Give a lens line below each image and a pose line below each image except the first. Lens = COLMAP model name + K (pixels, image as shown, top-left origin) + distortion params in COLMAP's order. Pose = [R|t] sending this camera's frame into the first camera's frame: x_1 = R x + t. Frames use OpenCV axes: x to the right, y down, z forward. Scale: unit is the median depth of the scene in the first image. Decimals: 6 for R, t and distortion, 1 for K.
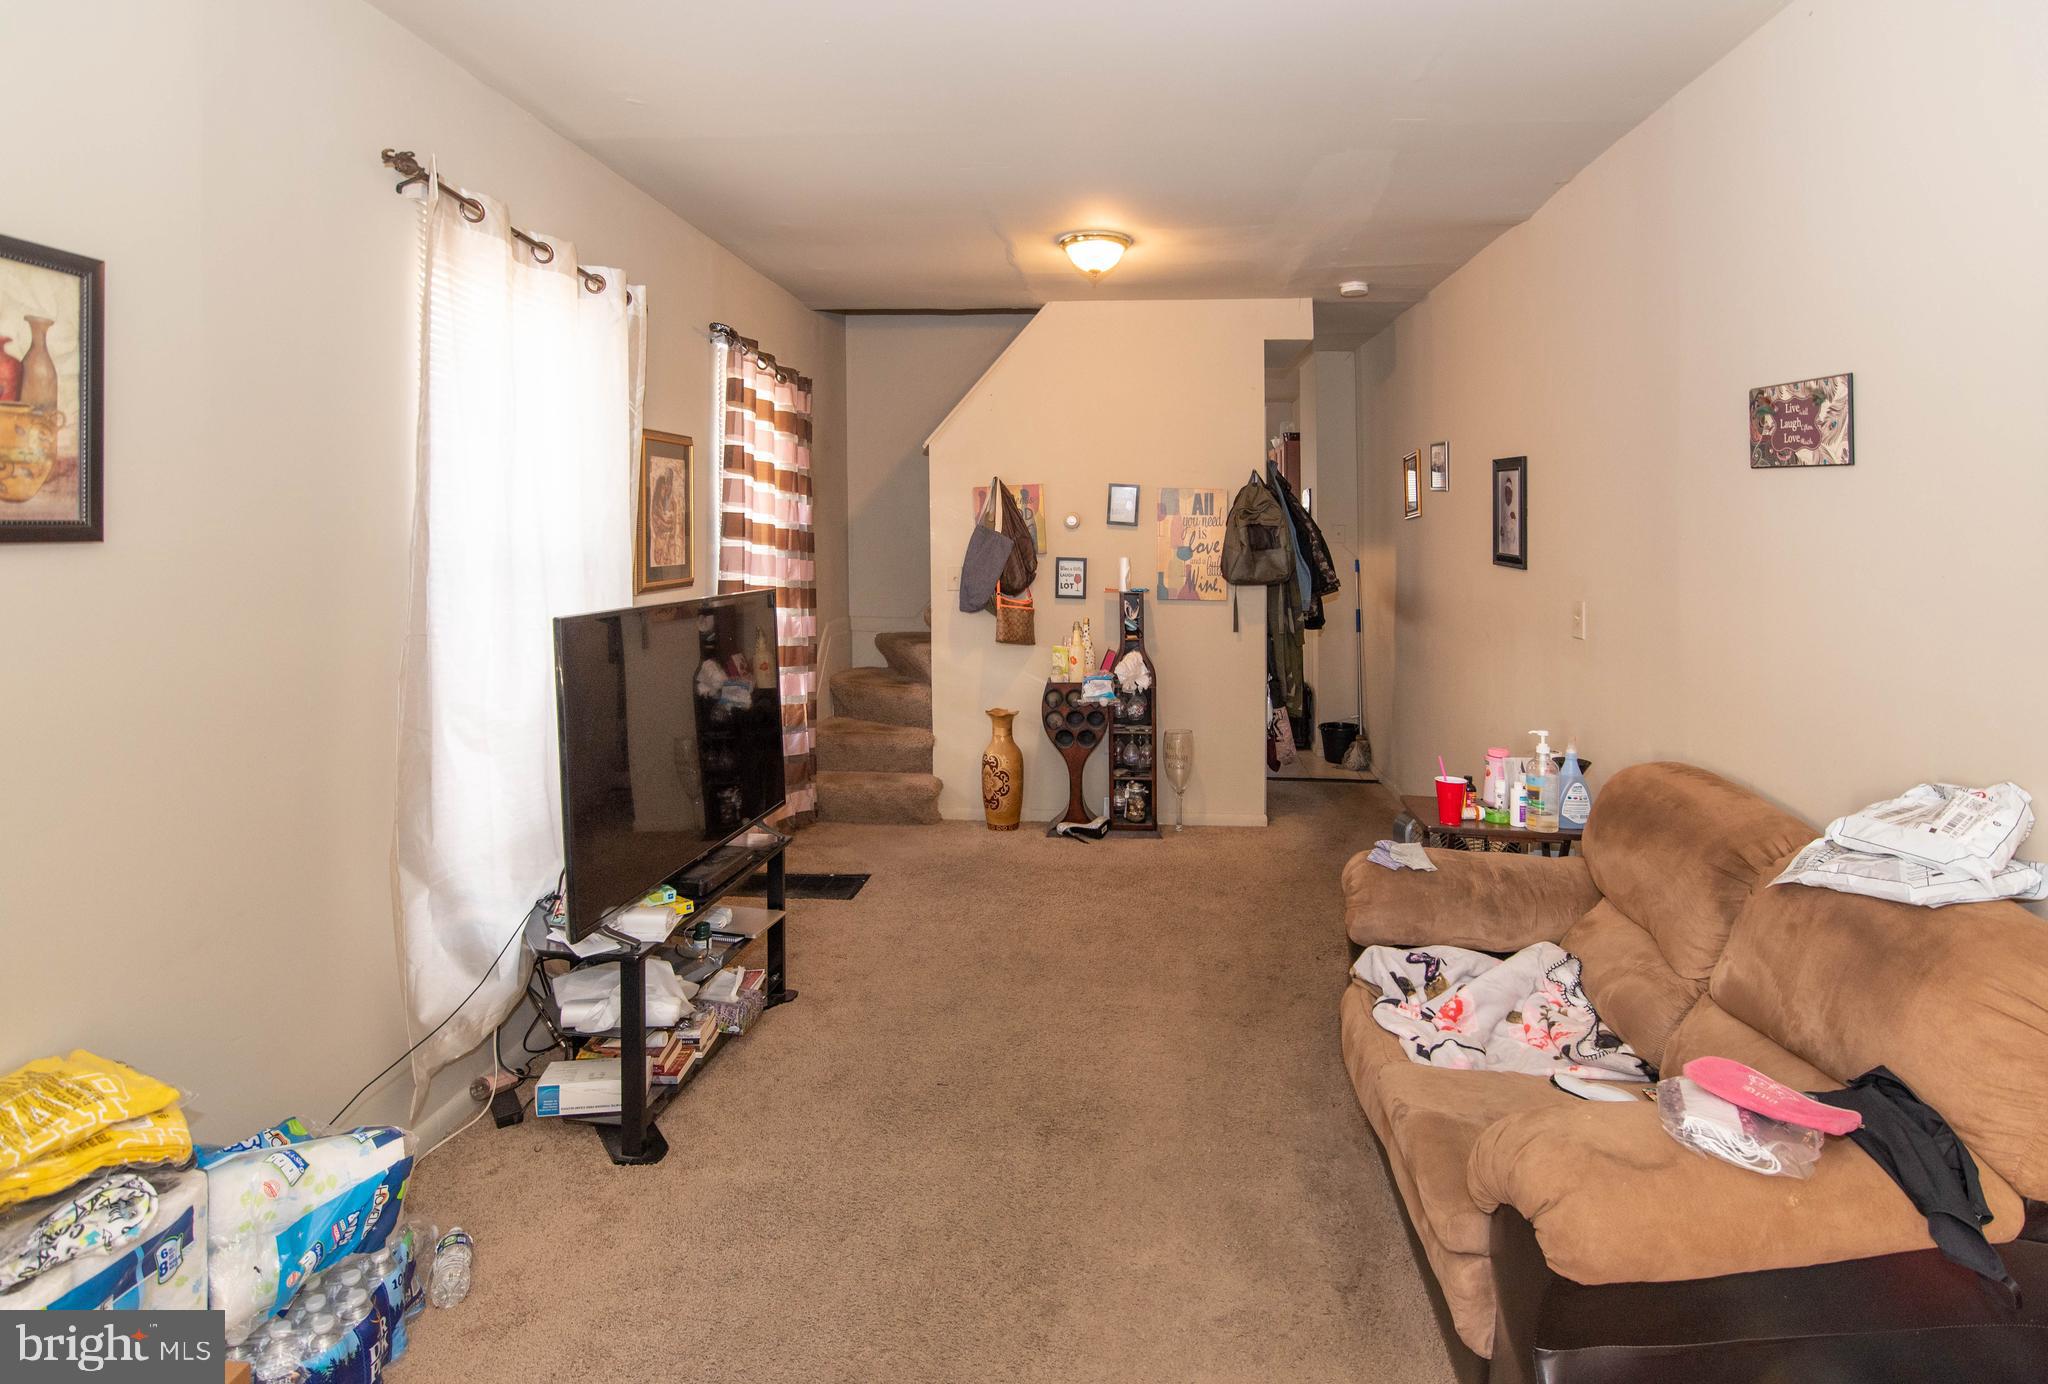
lens RADIAL K [[971.0, 0, 1019.4], [0, 971.0, 694.6], [0, 0, 1]] dist [-0.006235, 0.002307]
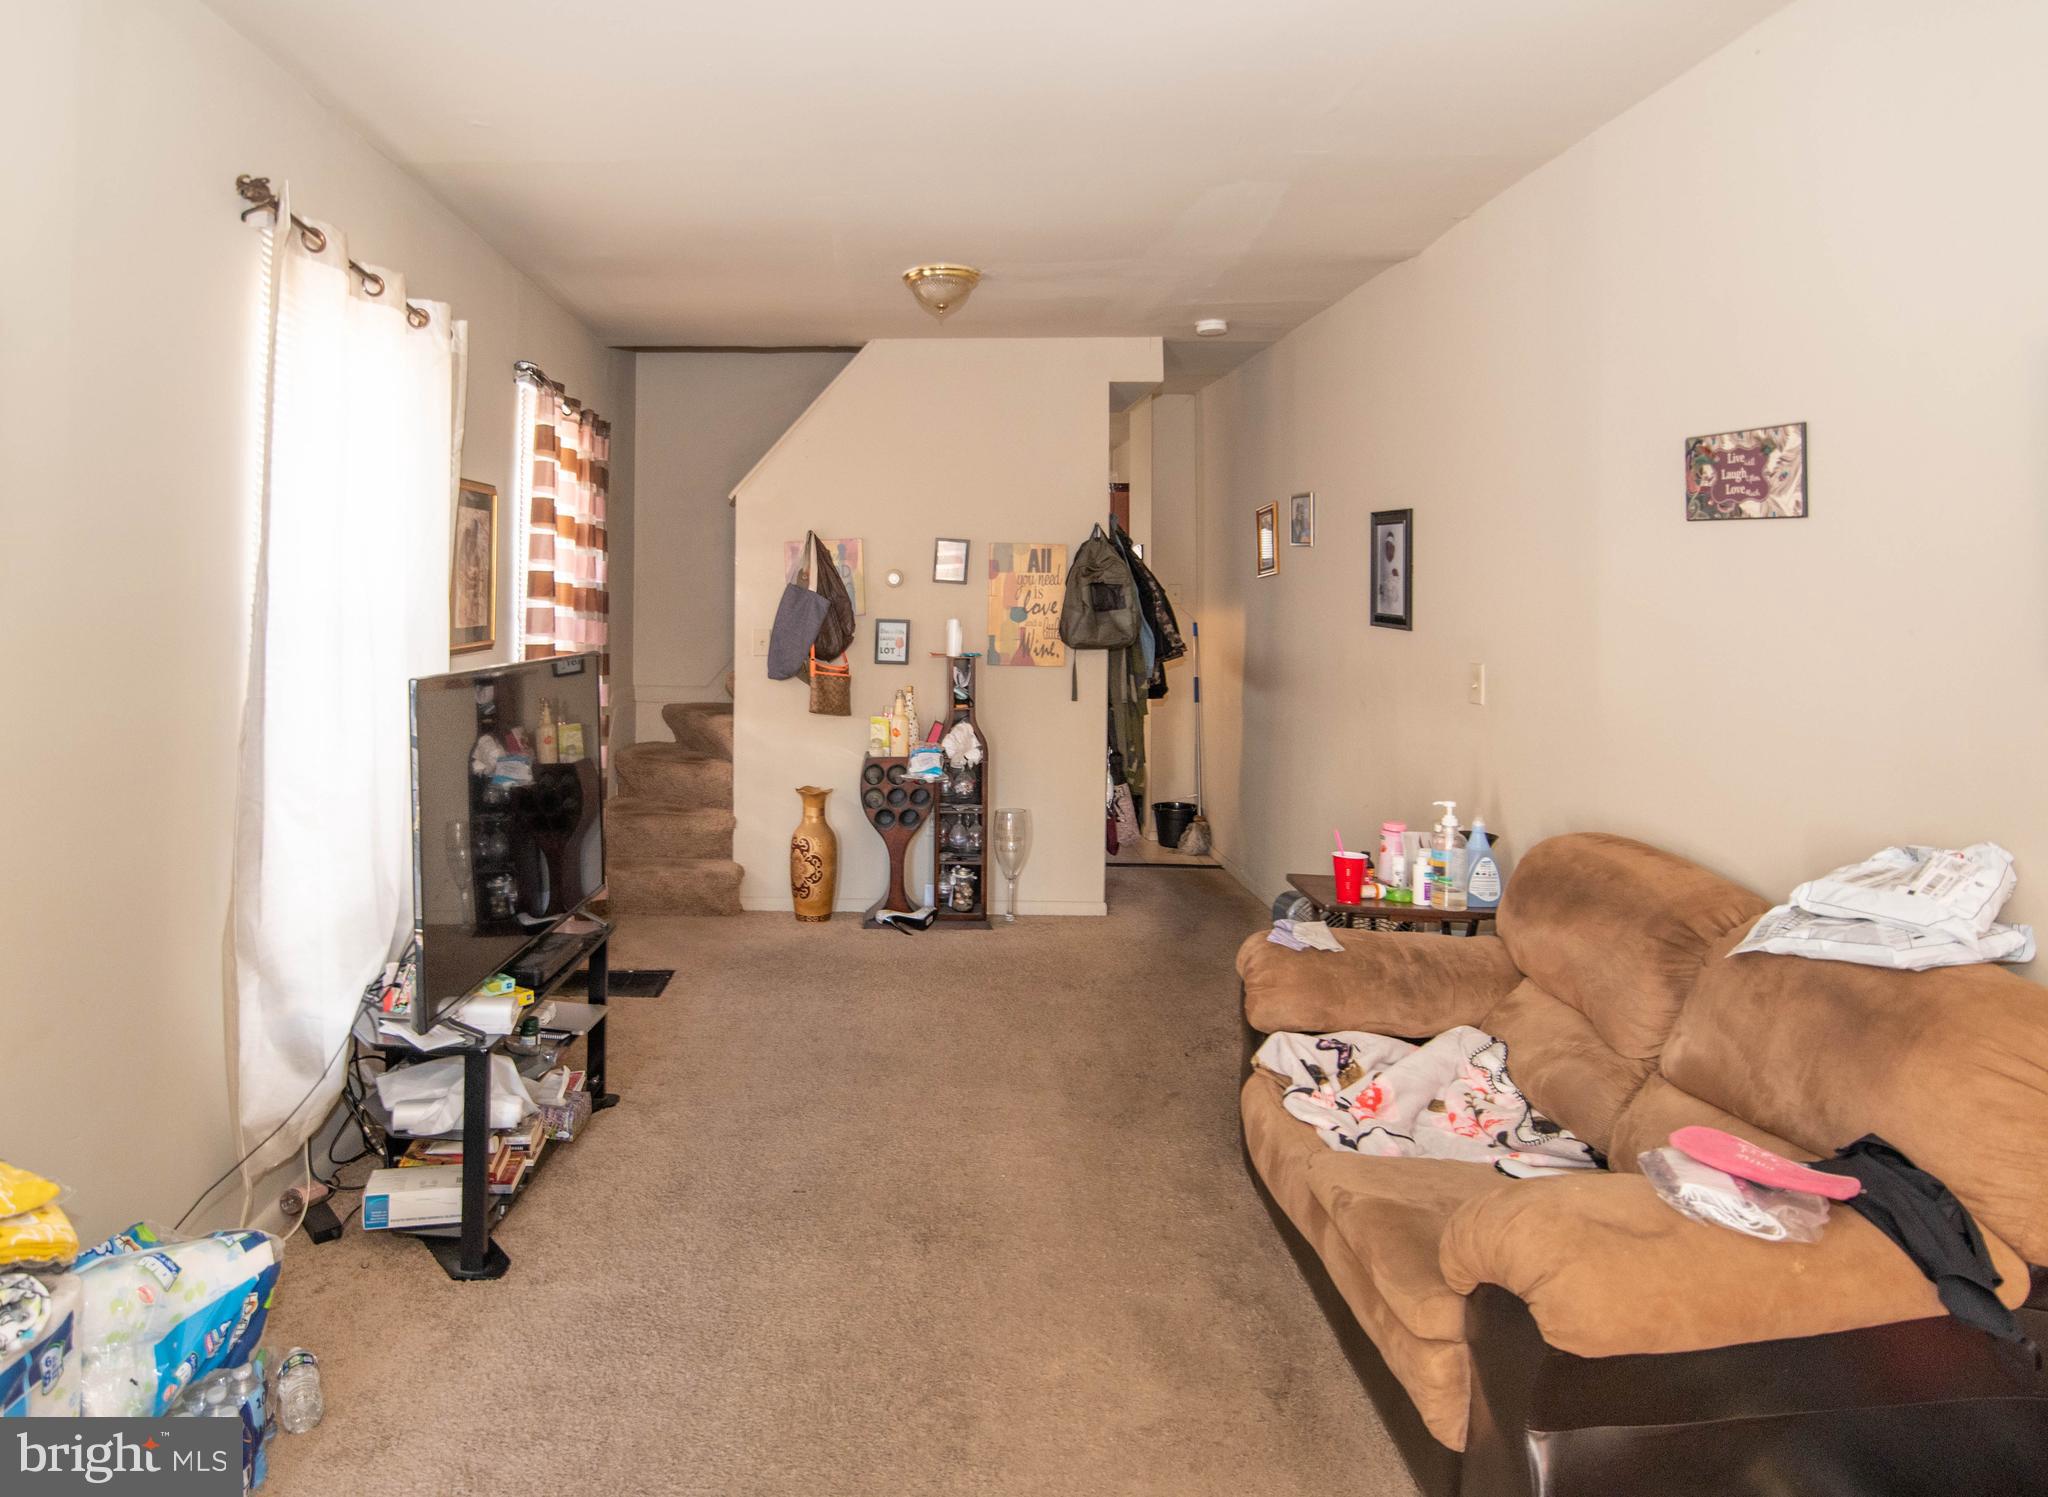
lens RADIAL K [[1001.3, 0, 1026.1], [0, 1001.3, 735.9], [0, 0, 1]] dist [-0.001280, 0.001034]
pose [[0.999762, -0.002481, 0.021682, 0.100274], [0.002802, 0.999886, -0.014825, -0.011477], [-0.021643, 0.014882, 0.999655, 0.039760]]
